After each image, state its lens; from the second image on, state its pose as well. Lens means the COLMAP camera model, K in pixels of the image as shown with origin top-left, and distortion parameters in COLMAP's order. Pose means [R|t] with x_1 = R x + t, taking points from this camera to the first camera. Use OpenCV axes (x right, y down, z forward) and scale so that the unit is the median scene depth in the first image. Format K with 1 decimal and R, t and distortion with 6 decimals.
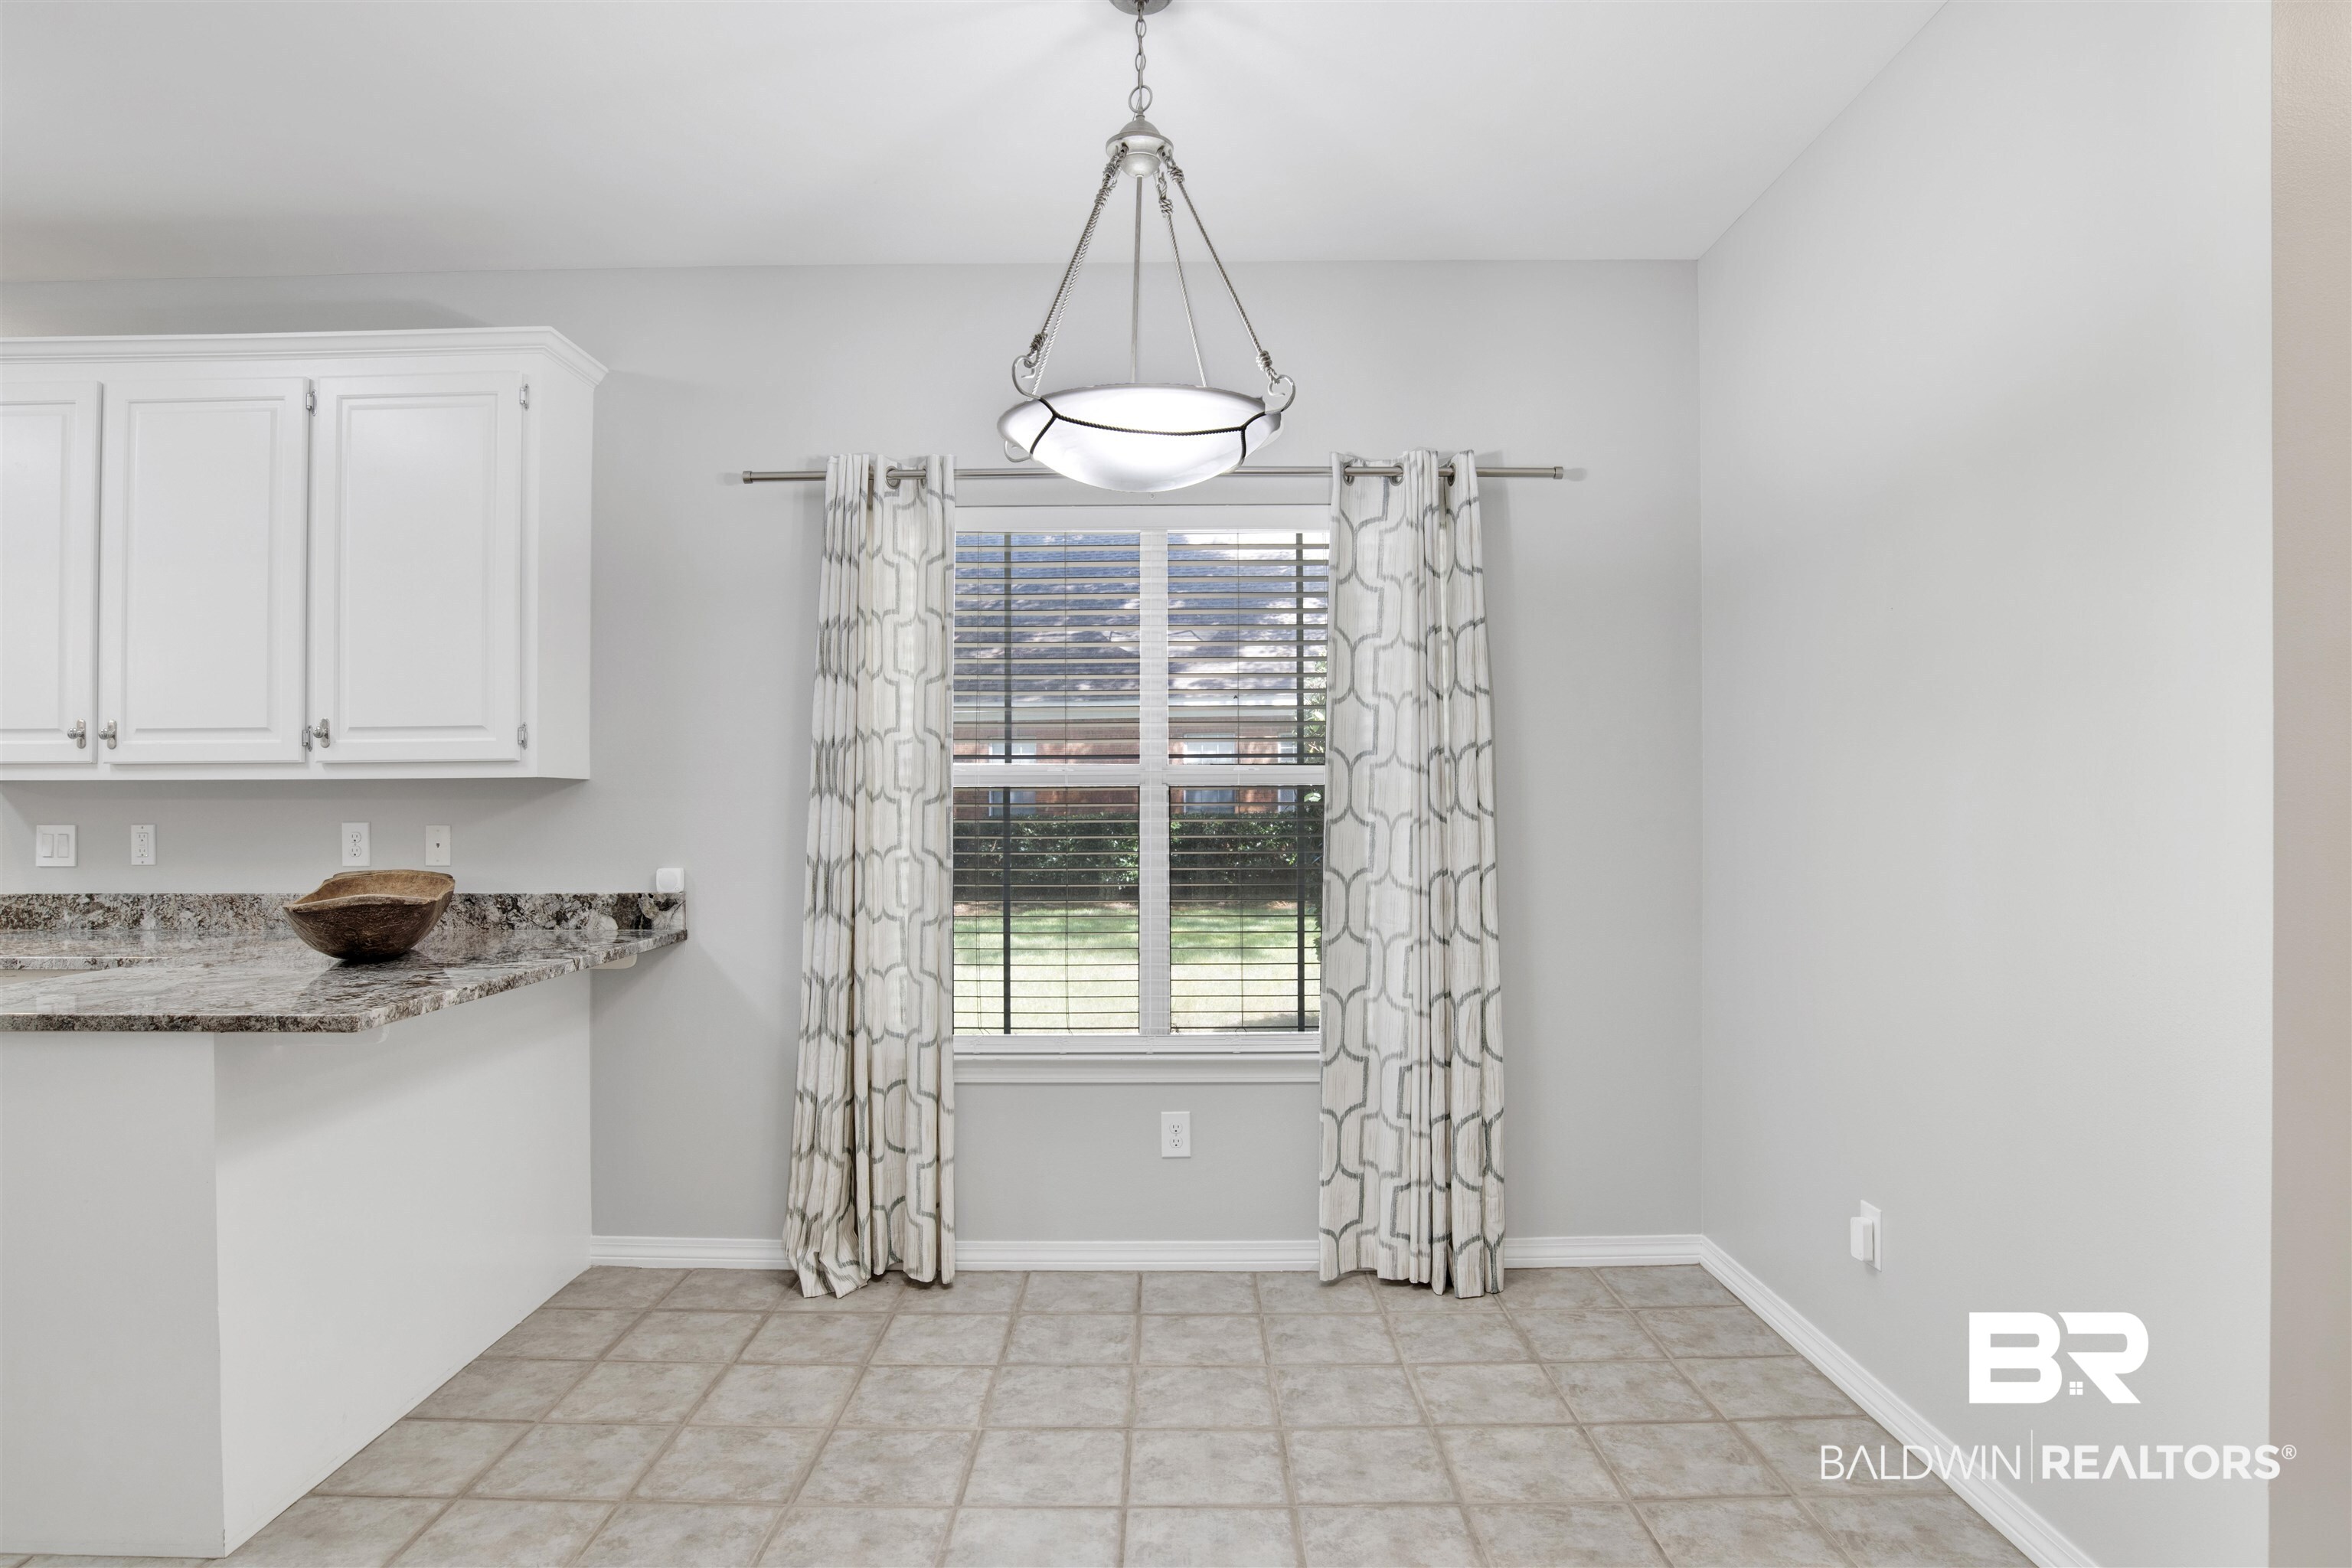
lens RADIAL K [[1395.6, 0, 1218.6], [0, 1395.6, 775.0], [0, 0, 1]] dist [-0.049263, 0.015599]
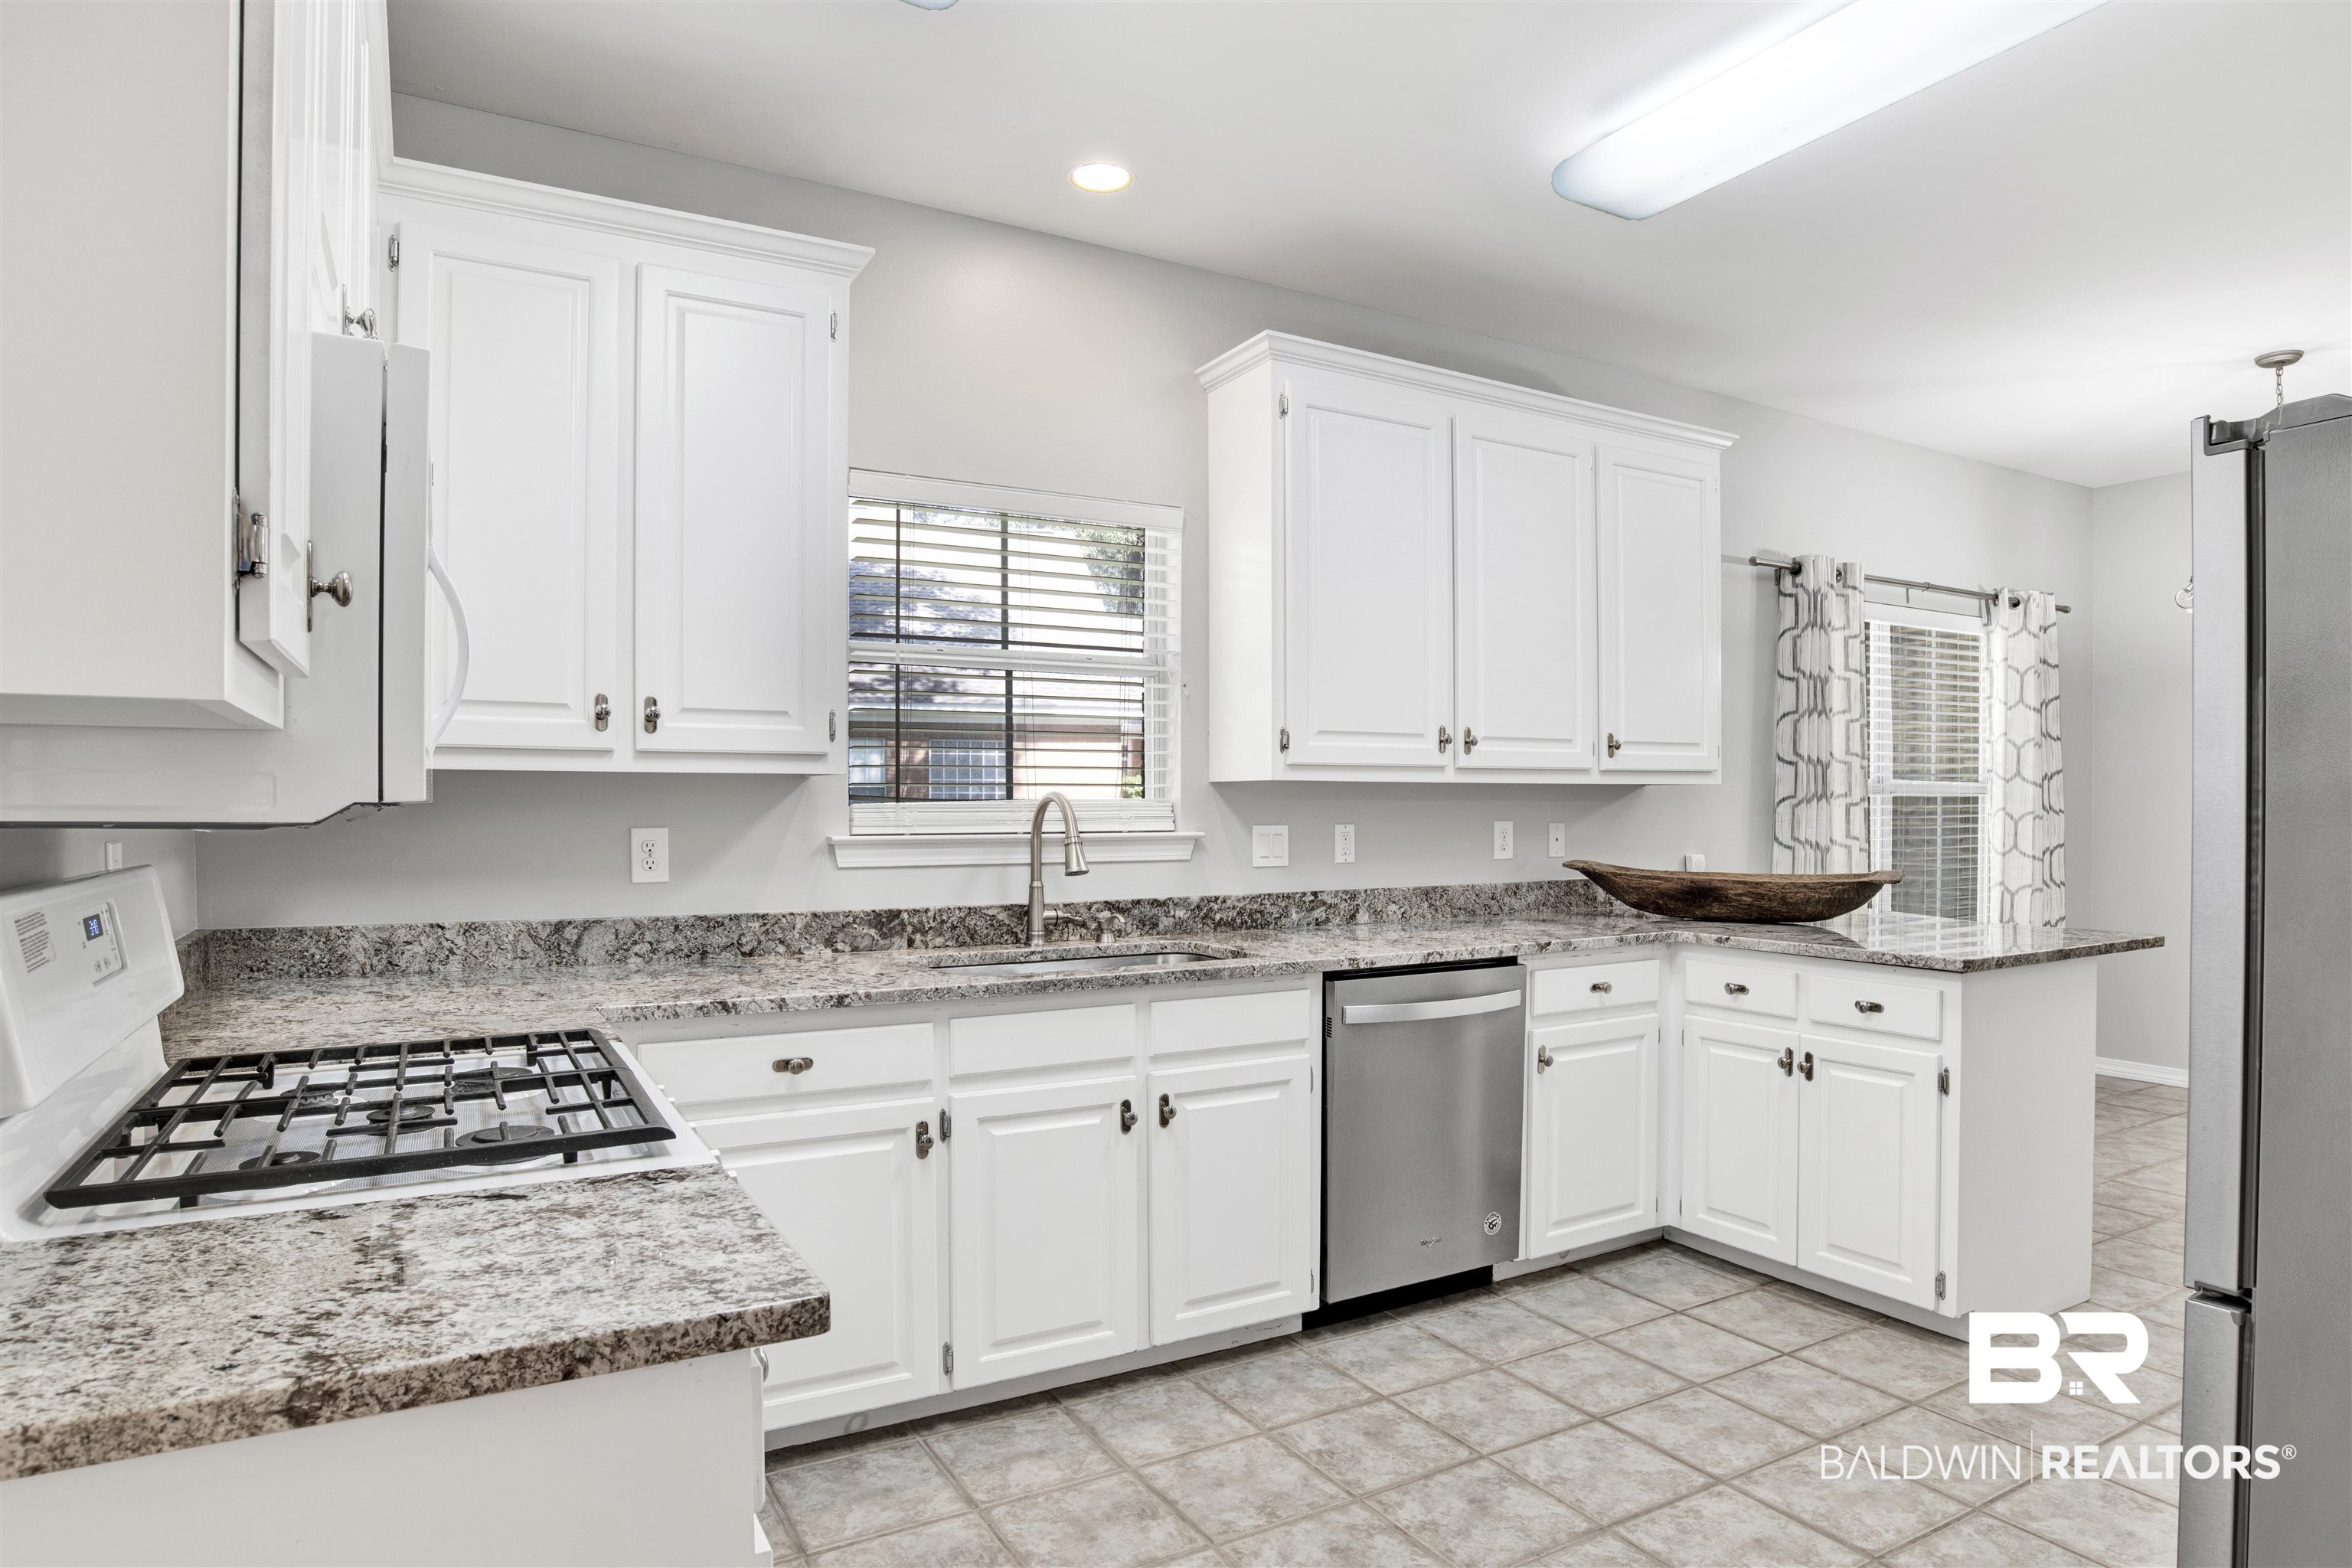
lens RADIAL K [[1319.6, 0, 1229.1], [0, 1319.6, 827.8], [0, 0, 1]] dist [-0.065634, 0.009155]
pose [[0.857217, -0.005732, 0.514924, -1.459152], [-0.011427, 0.999480, 0.030149, 0.009899], [-0.514829, -0.031728, 0.856706, 0.181155]]
